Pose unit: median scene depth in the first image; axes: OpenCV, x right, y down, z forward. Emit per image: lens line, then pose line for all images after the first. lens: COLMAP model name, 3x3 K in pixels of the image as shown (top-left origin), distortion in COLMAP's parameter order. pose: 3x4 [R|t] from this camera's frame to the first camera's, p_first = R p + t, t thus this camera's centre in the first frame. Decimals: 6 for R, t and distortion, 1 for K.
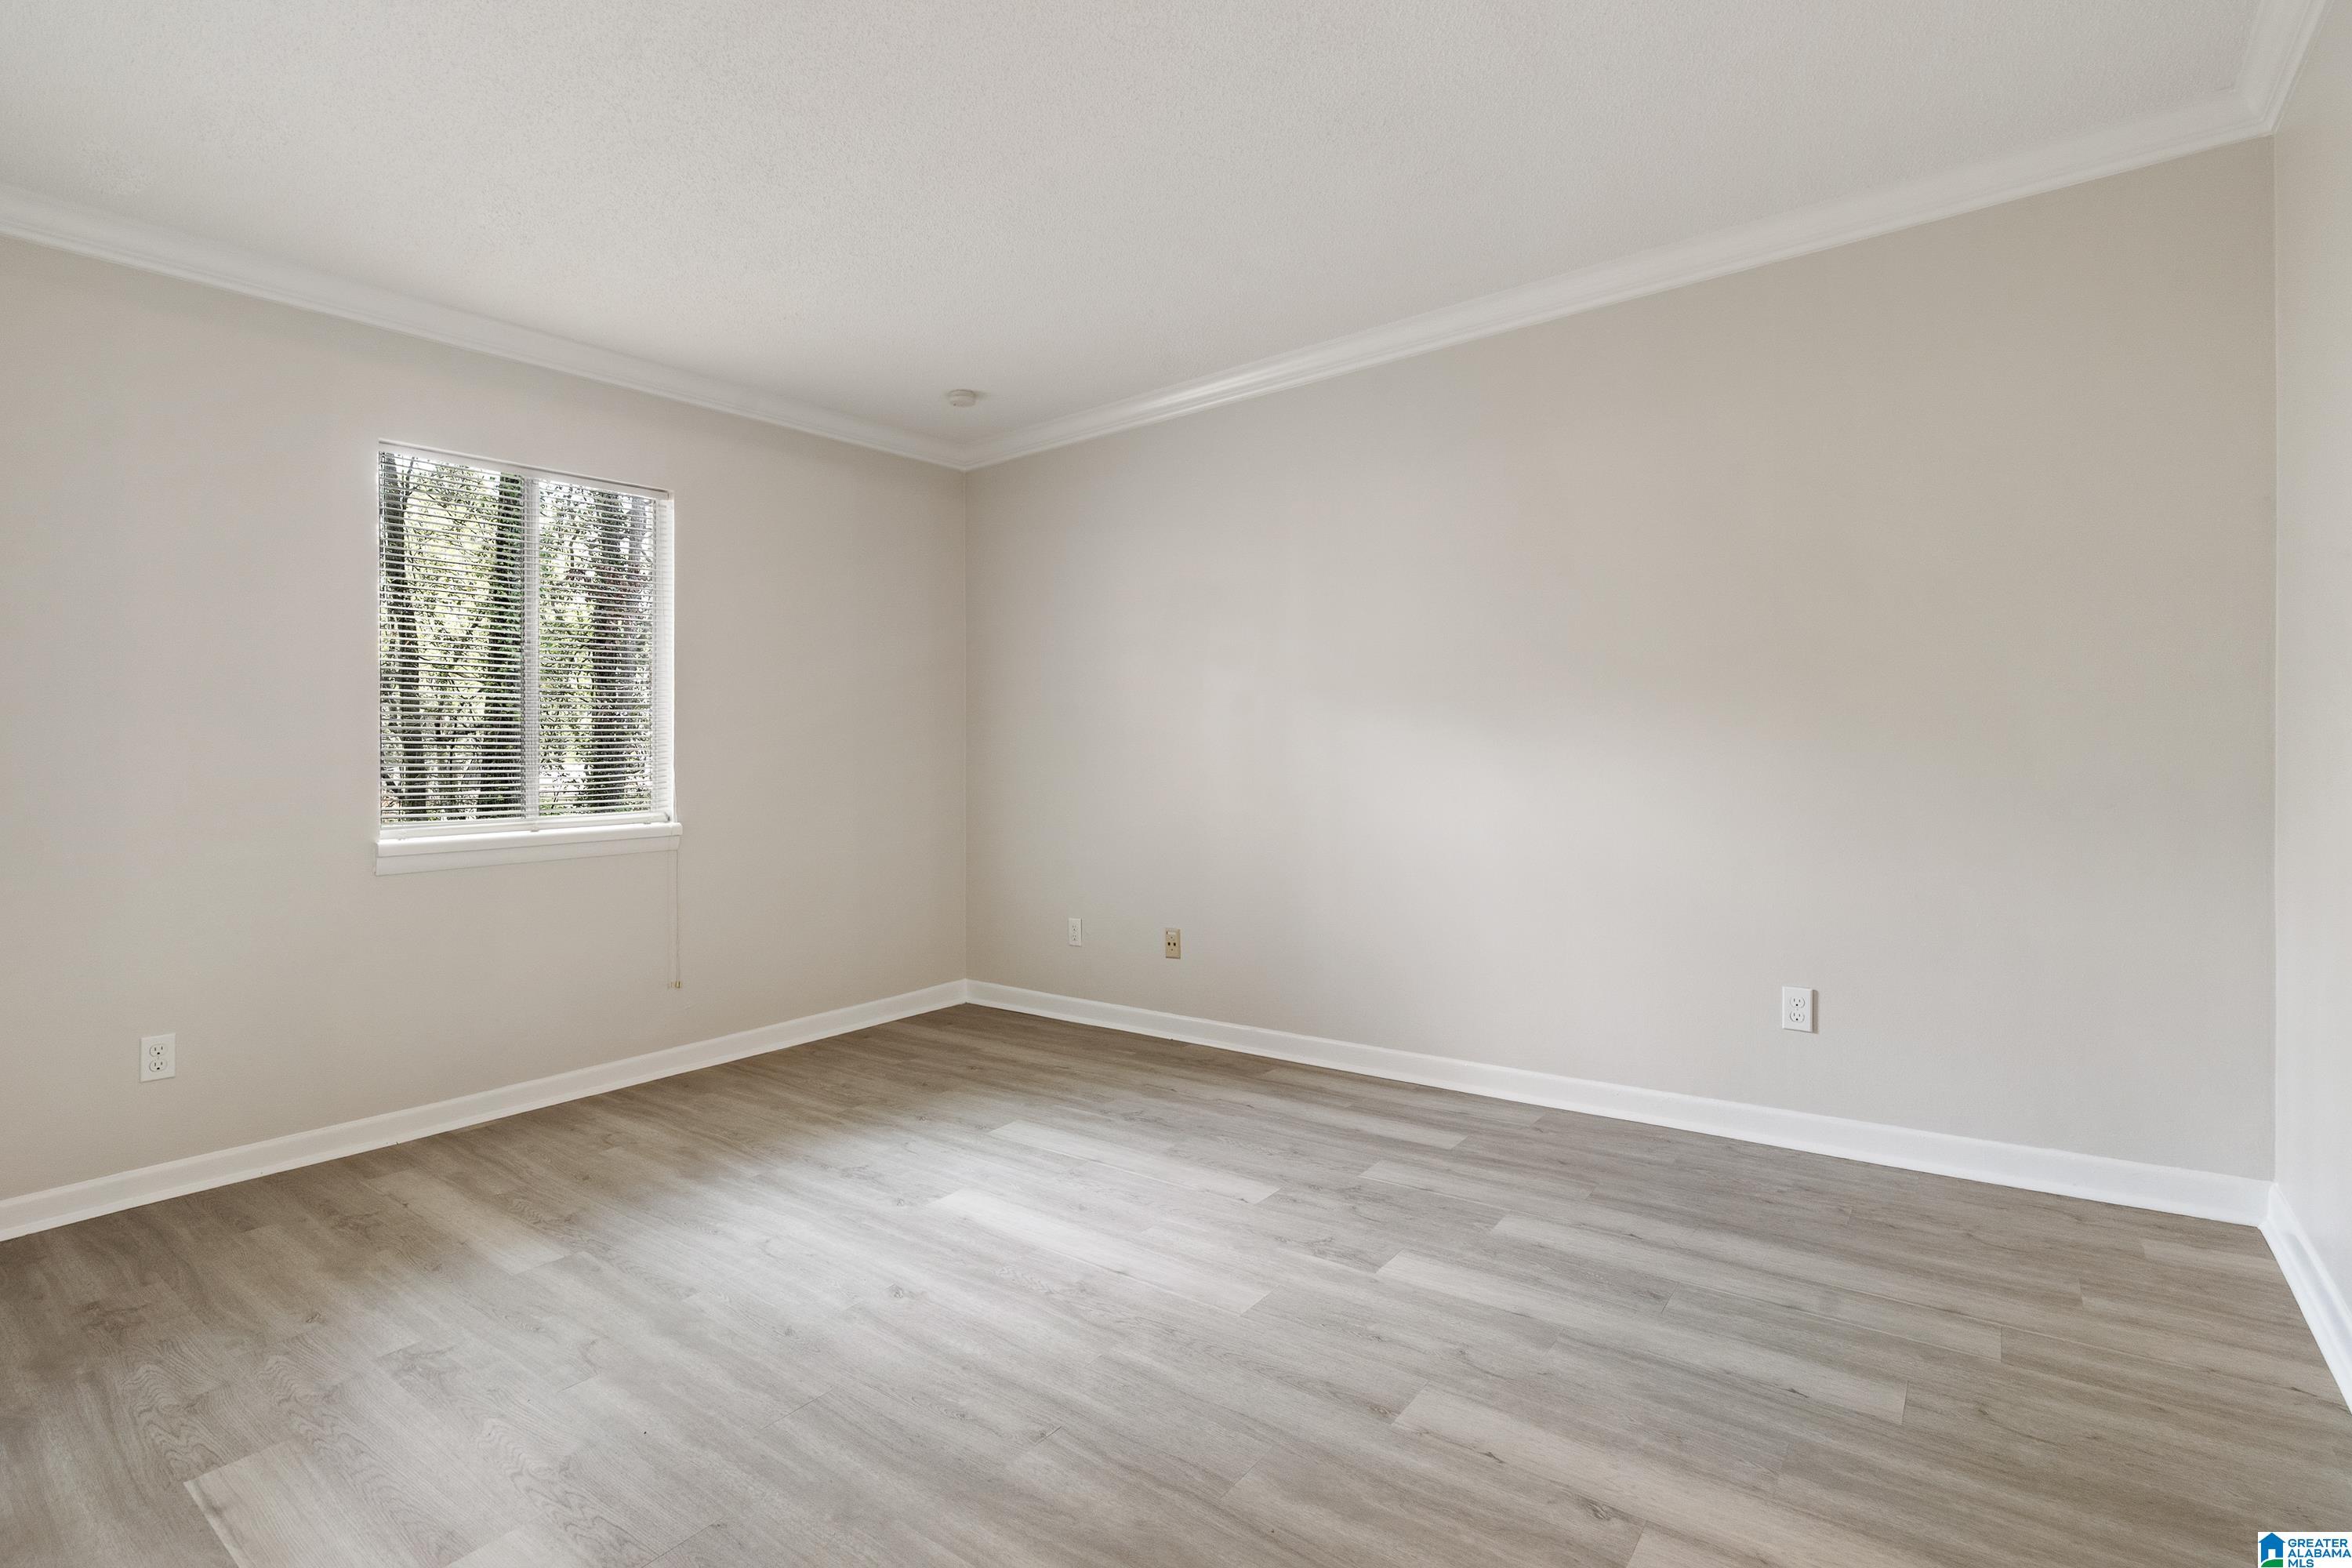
lens RADIAL K [[1067.2, 0, 1176.0], [0, 1067.2, 784.0], [0, 0, 1]] dist [-0.014120, 0.006533]
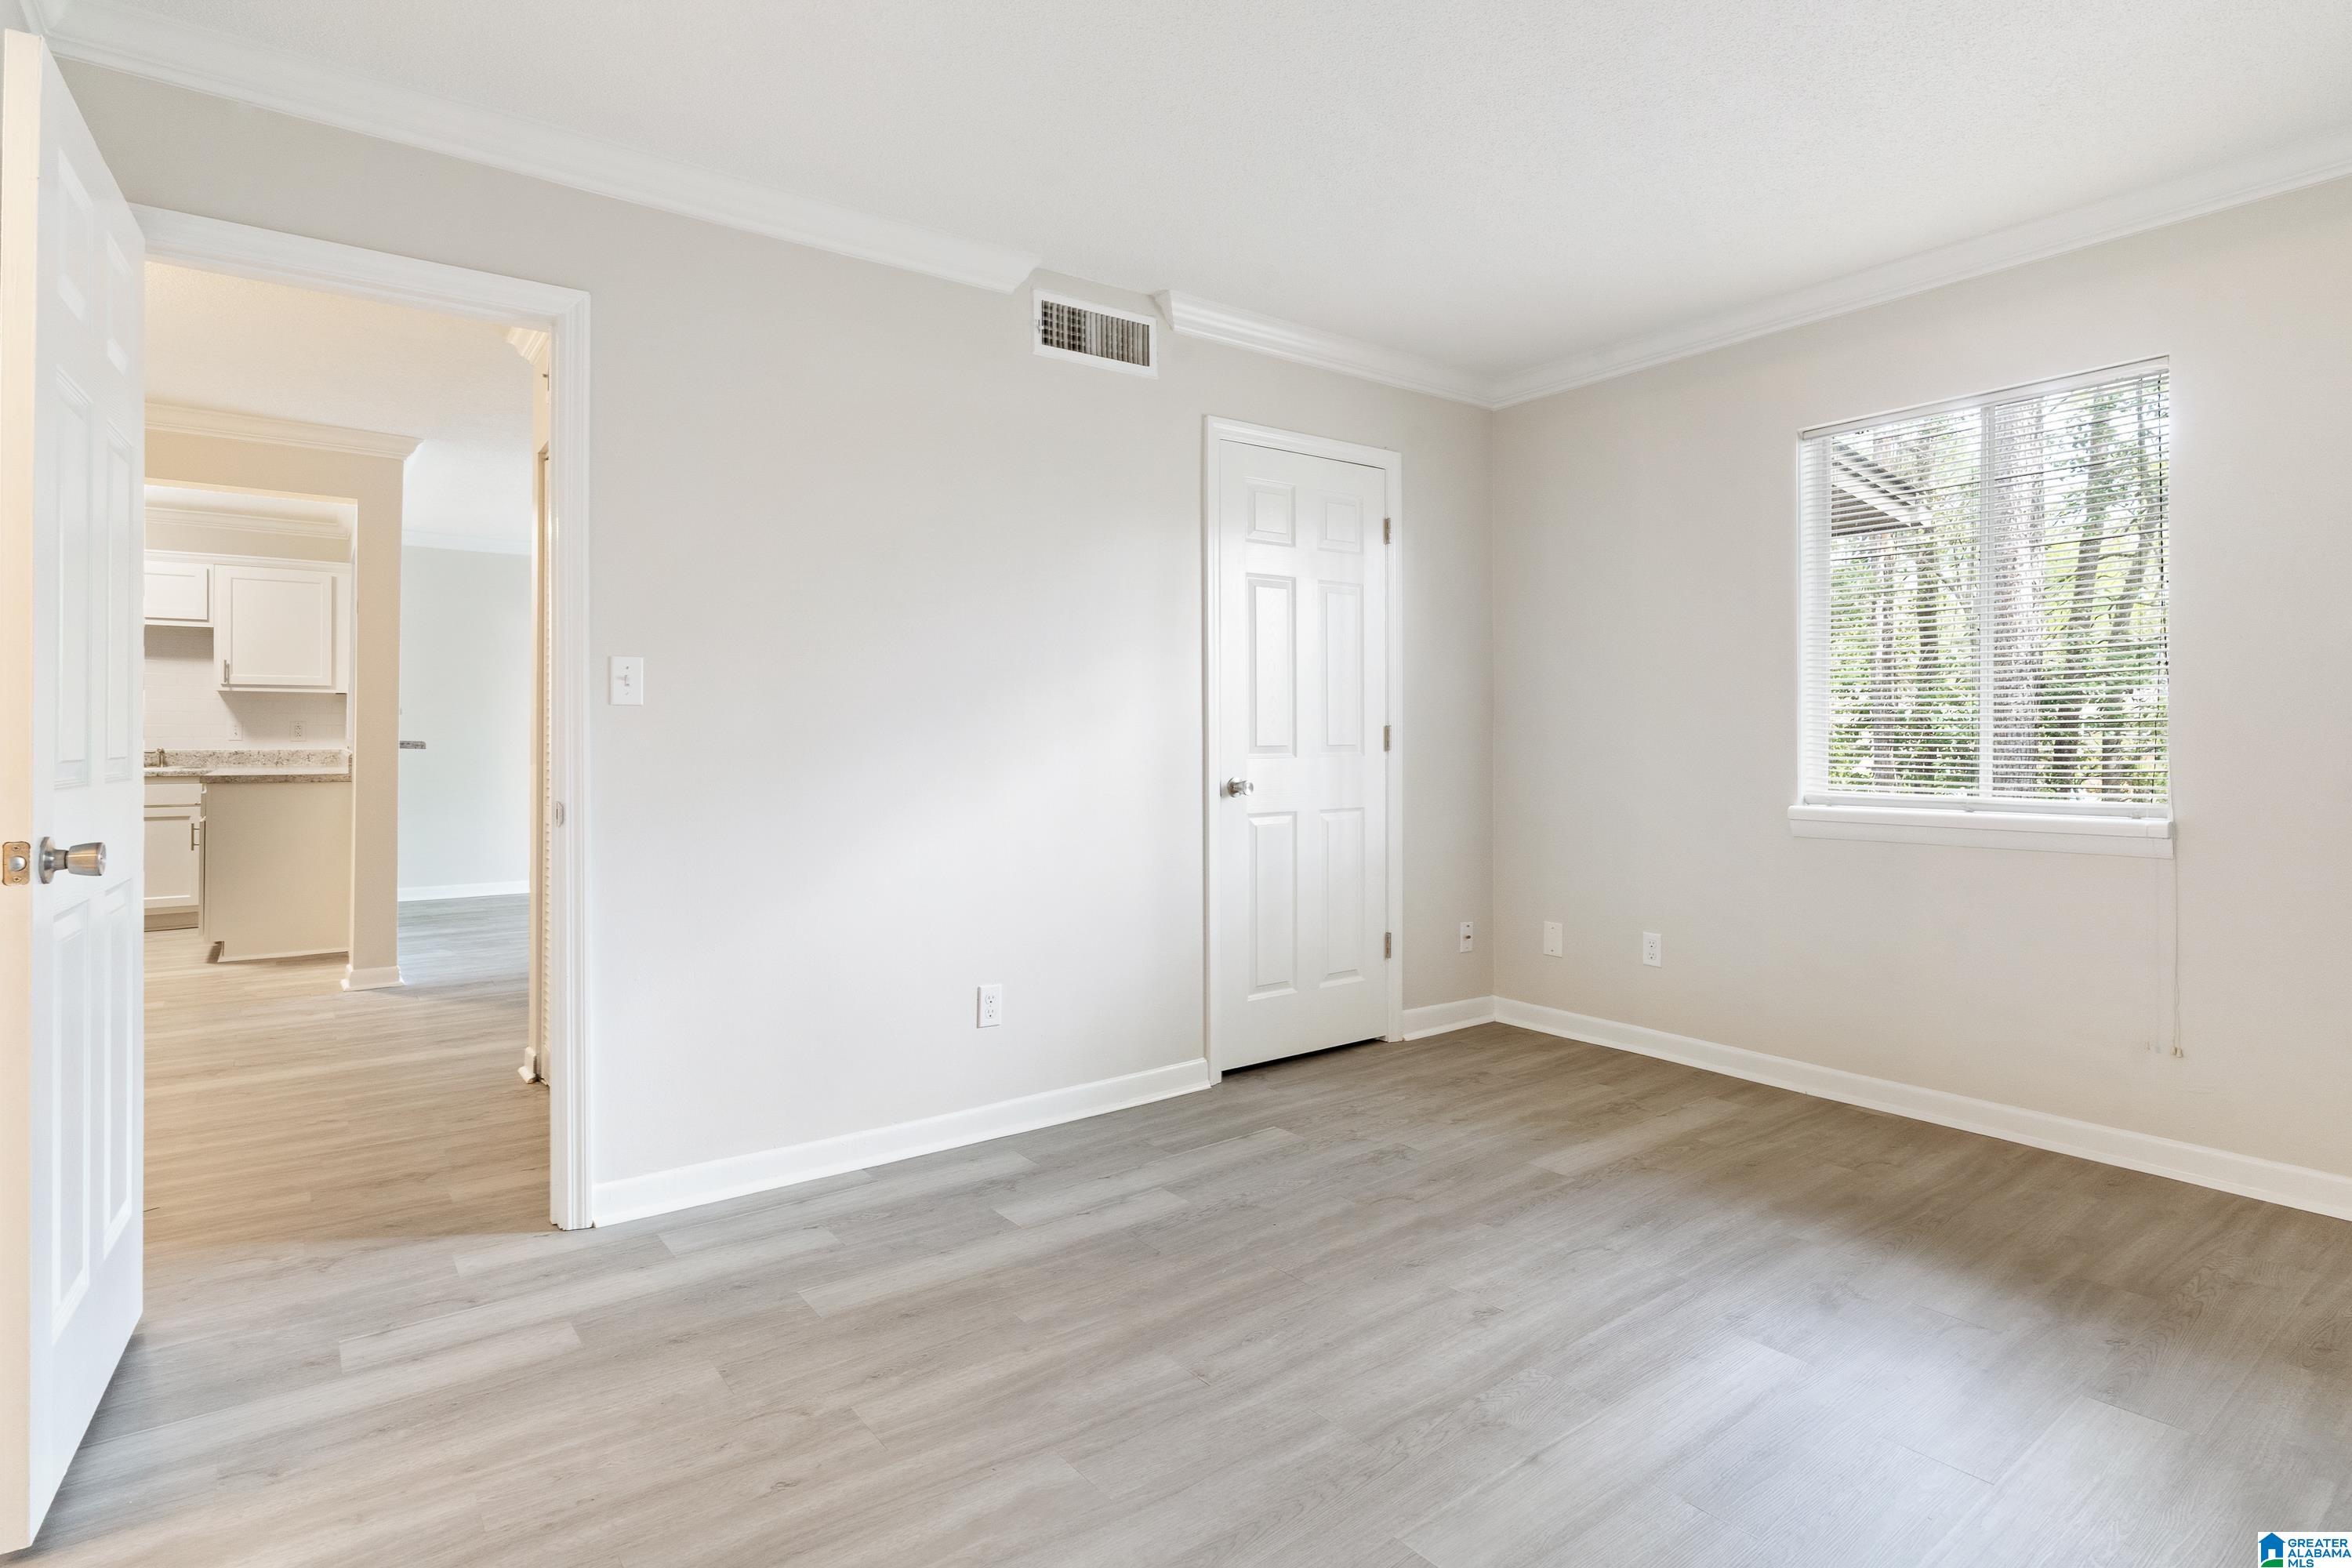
lens RADIAL K [[1219.4, 0, 1173.8], [0, 1219.4, 749.7], [0, 0, 1]] dist [-0.001867, -0.000646]
pose [[-0.271813, 0.030127, -0.961878, 0.762198], [-0.014076, 0.999278, 0.035276, -0.045113], [0.962247, 0.023128, -0.271193, 0.938741]]
